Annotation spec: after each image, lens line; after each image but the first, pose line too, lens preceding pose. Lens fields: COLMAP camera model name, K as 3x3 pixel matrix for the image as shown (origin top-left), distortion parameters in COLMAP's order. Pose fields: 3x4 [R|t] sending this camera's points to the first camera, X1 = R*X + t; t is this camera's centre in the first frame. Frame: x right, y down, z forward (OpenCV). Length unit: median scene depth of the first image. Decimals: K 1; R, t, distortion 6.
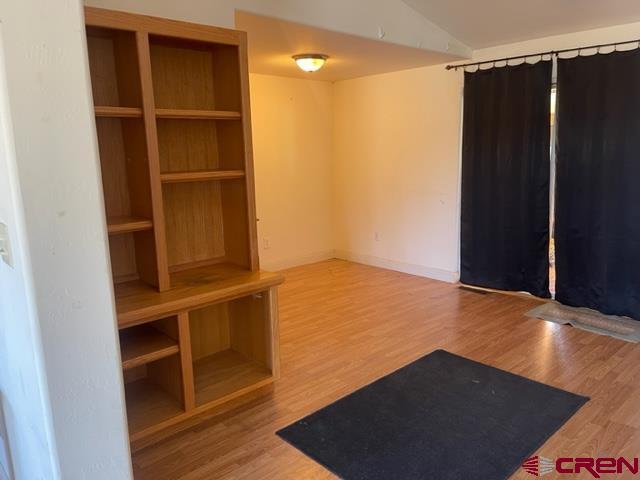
lens RADIAL K [[477.9, 0, 313.2], [0, 477.9, 238.8], [0, 0, 1]] dist [0.066855, -0.090466]
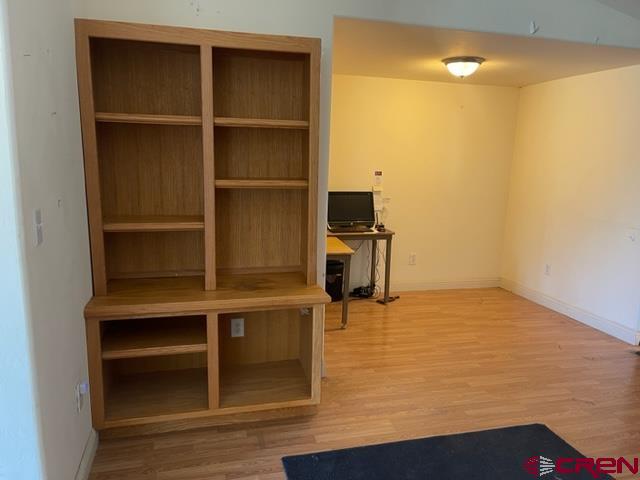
lens RADIAL K [[477.9, 0, 317.1], [0, 477.9, 239.2], [0, 0, 1]] dist [0.066855, -0.090466]
pose [[0.886279, 0.122118, -0.446763, 0.299994], [-0.128332, 0.991595, 0.016462, -0.041834], [0.445018, 0.042744, 0.894501, 0.136678]]
